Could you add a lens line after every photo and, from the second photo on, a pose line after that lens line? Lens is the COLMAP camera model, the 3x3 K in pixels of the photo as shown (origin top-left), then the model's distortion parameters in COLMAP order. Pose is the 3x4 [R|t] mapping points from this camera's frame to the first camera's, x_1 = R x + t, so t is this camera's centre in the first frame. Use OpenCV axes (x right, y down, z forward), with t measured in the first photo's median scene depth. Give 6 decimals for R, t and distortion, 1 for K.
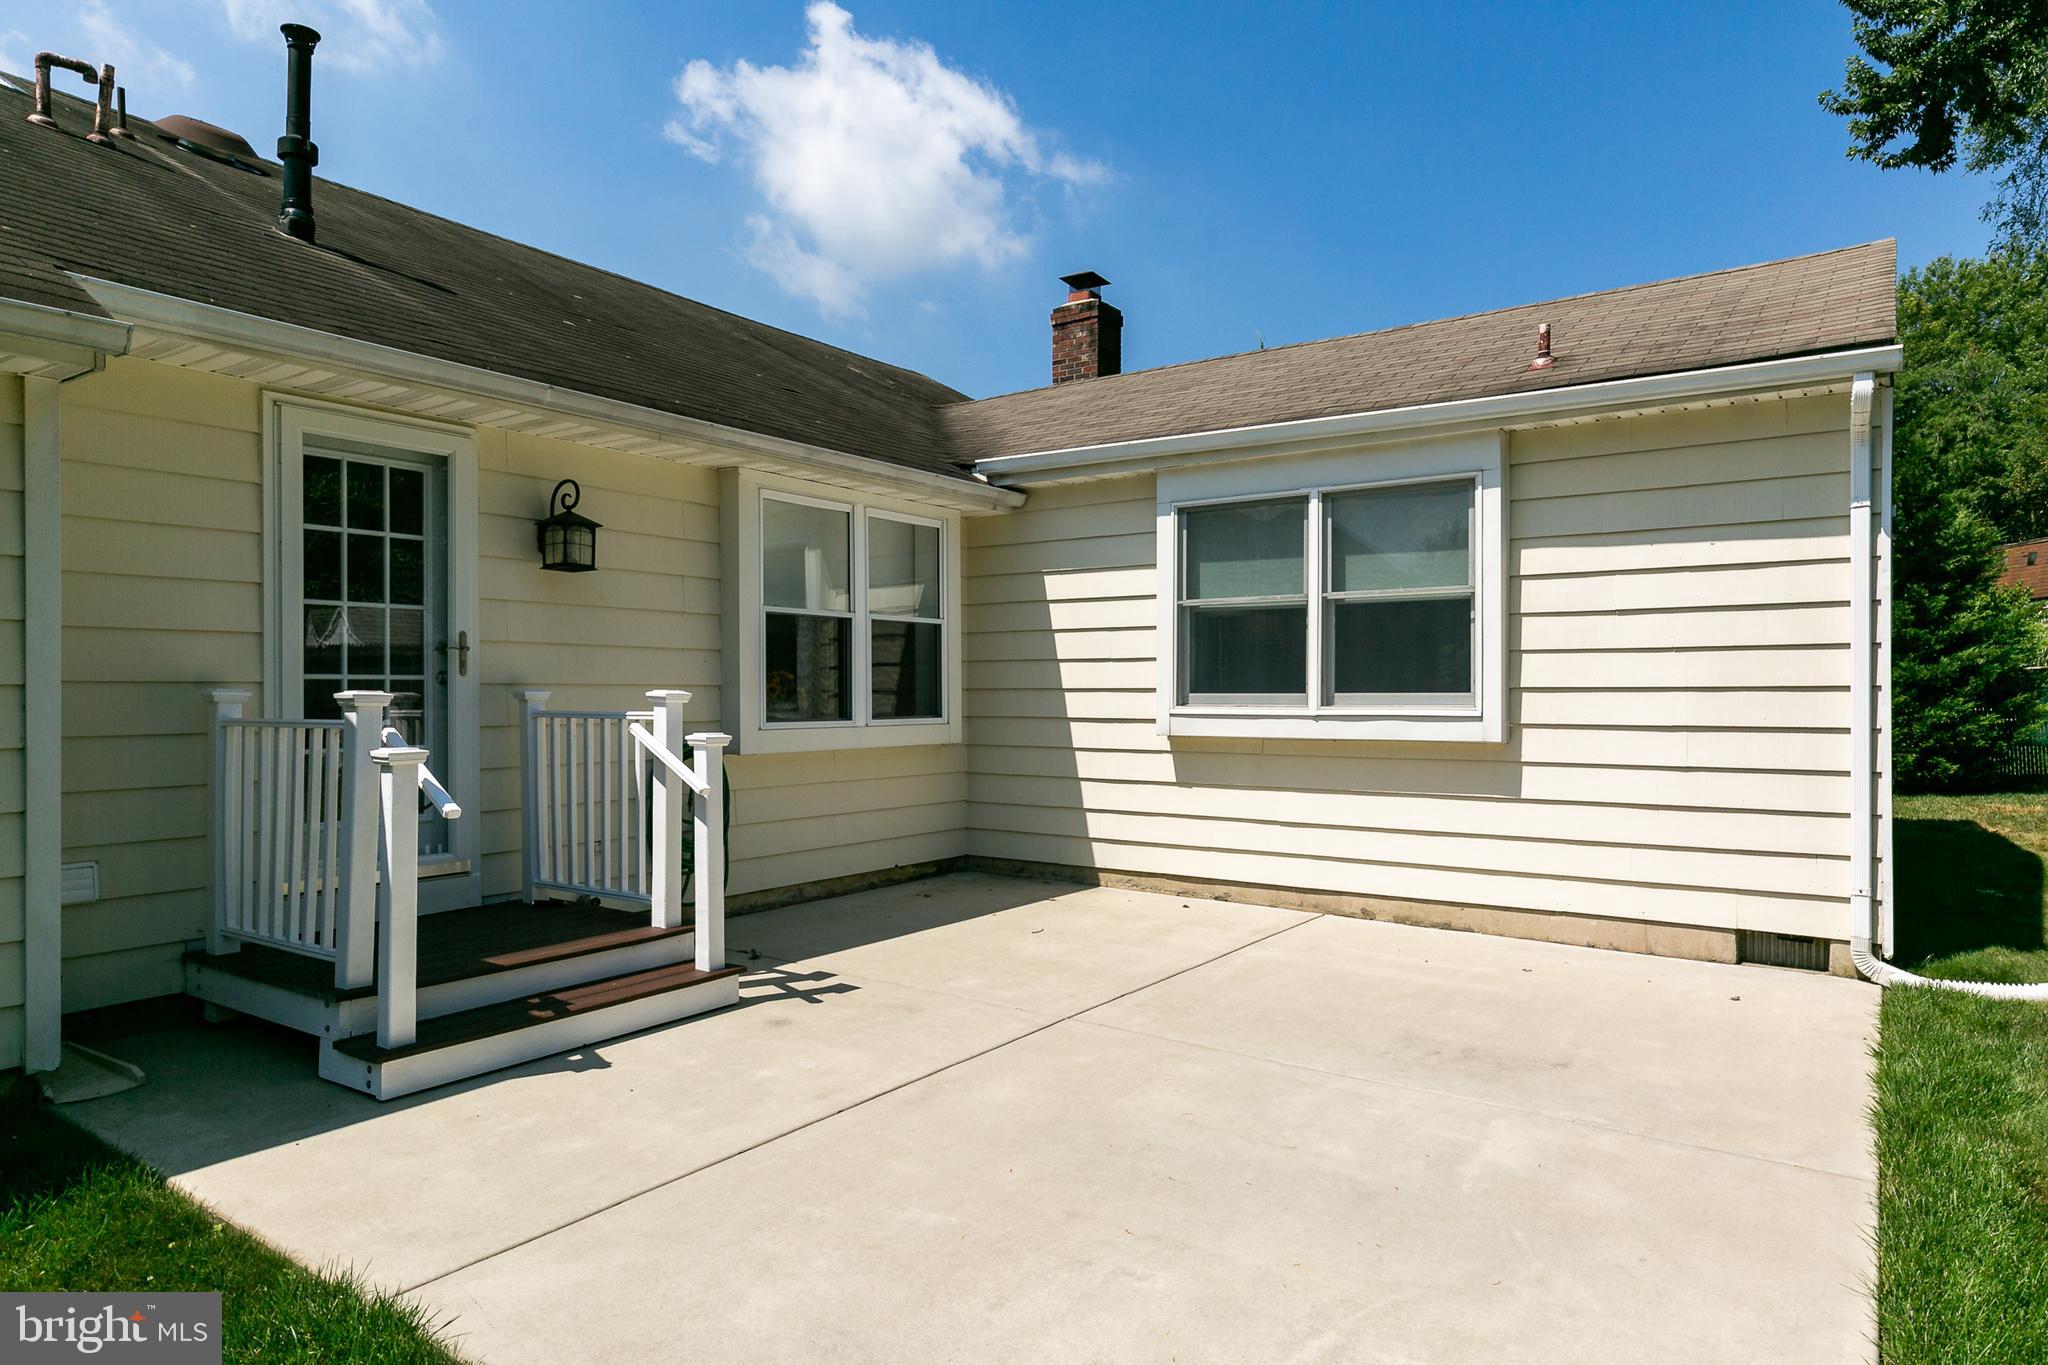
lens RADIAL K [[1195.8, 0, 1037.7], [0, 1195.8, 686.2], [0, 0, 1]] dist [-0.001720, 0.000559]
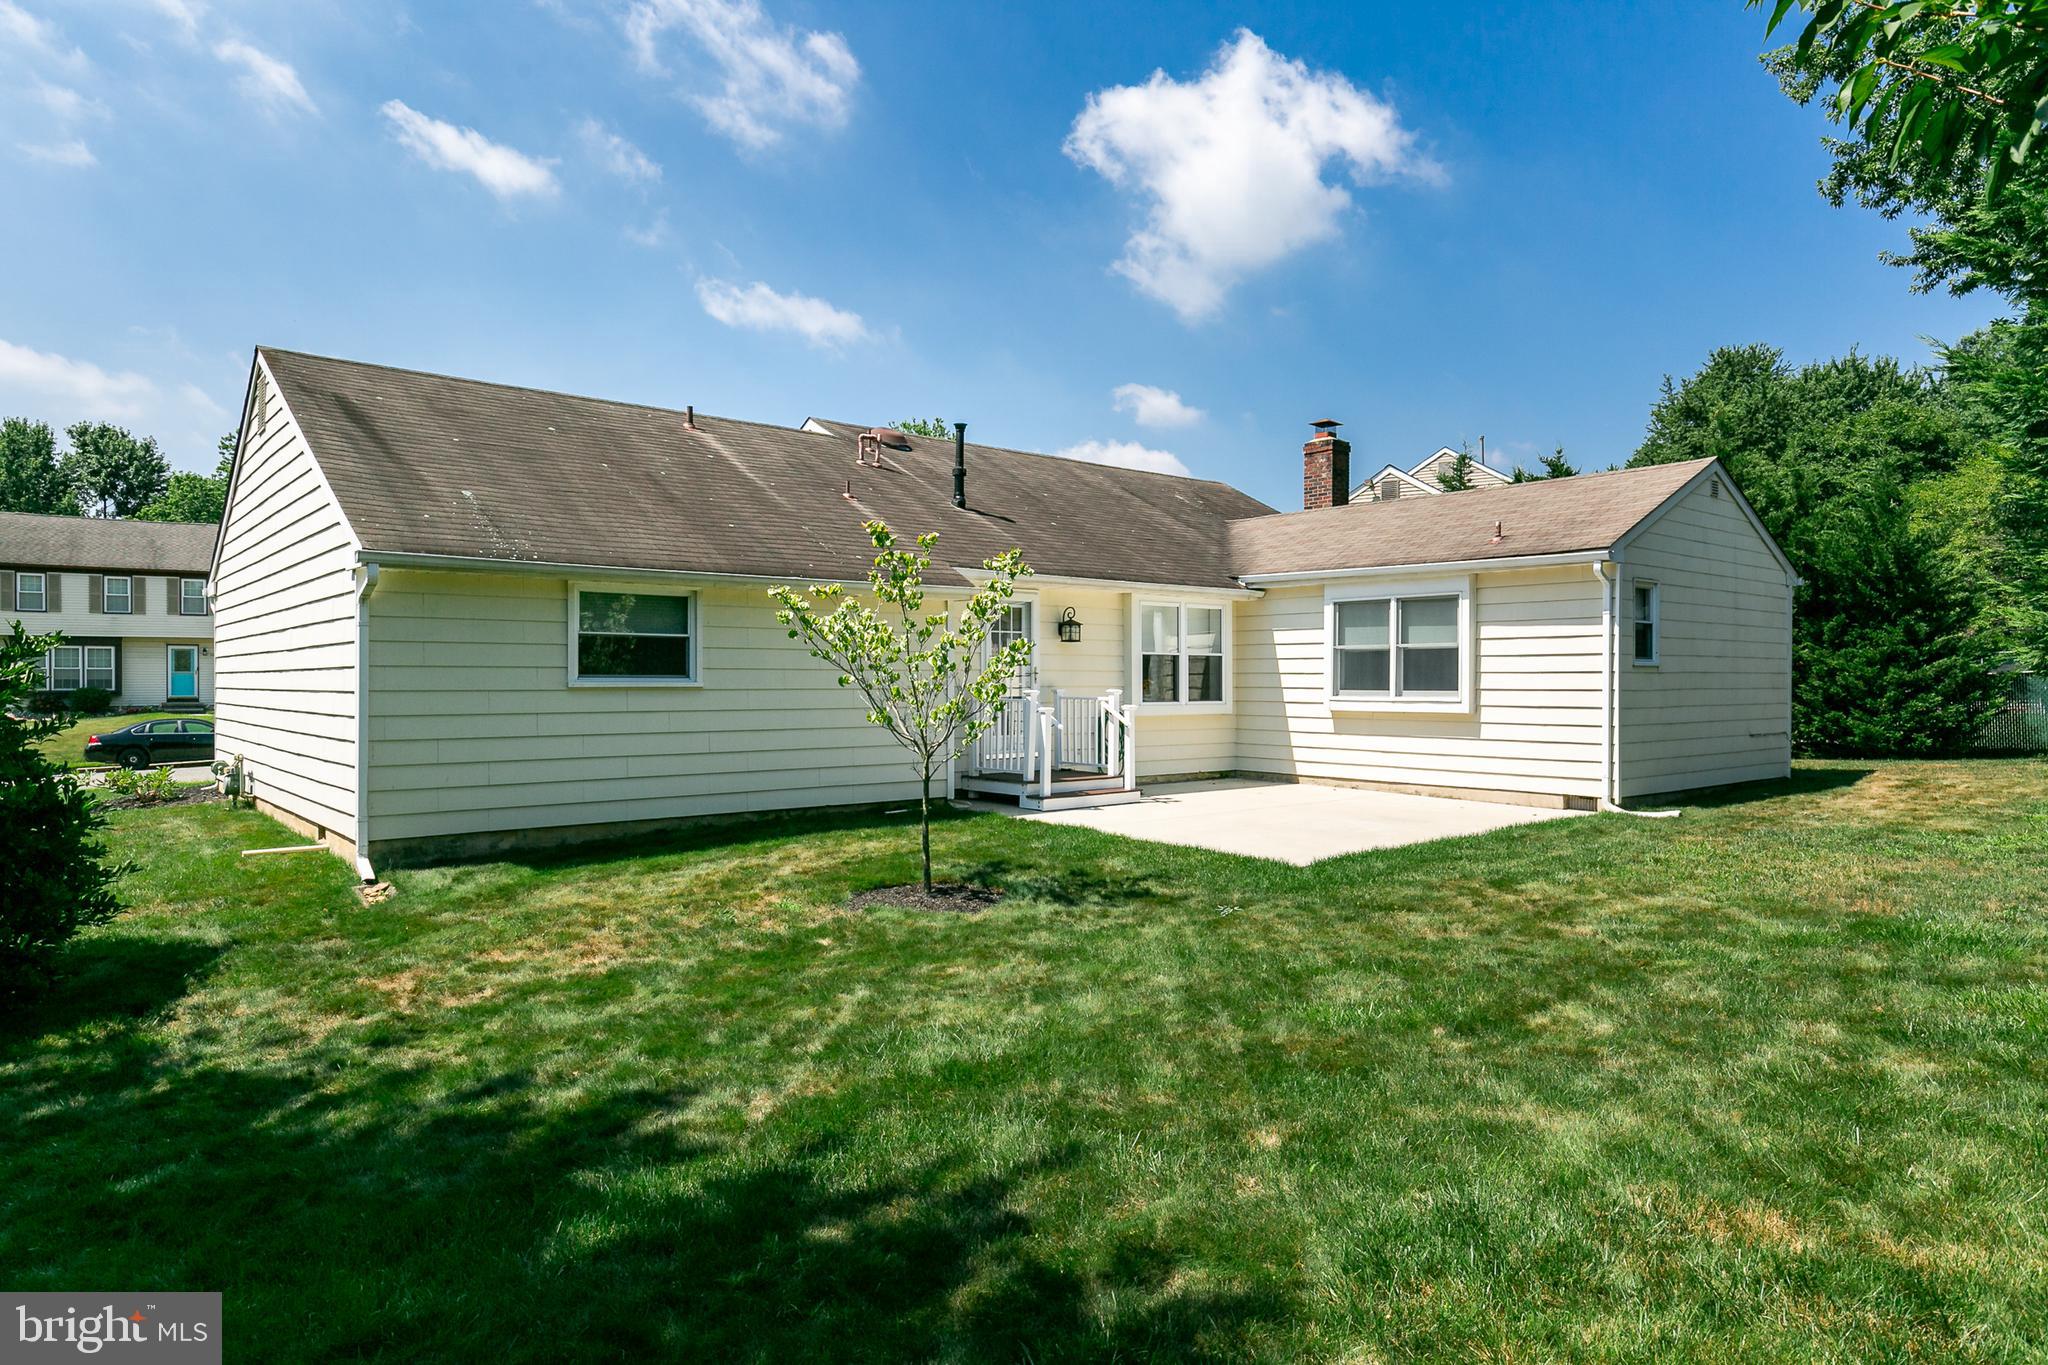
lens RADIAL K [[1195.8, 0, 1027.9], [0, 1195.8, 678.9], [0, 0, 1]] dist [-0.001720, 0.000559]
pose [[0.962750, 0.001910, -0.270388, 0.168431], [-0.000677, 0.999989, 0.004654, -0.023108], [0.270394, -0.004297, 0.962740, -1.177506]]
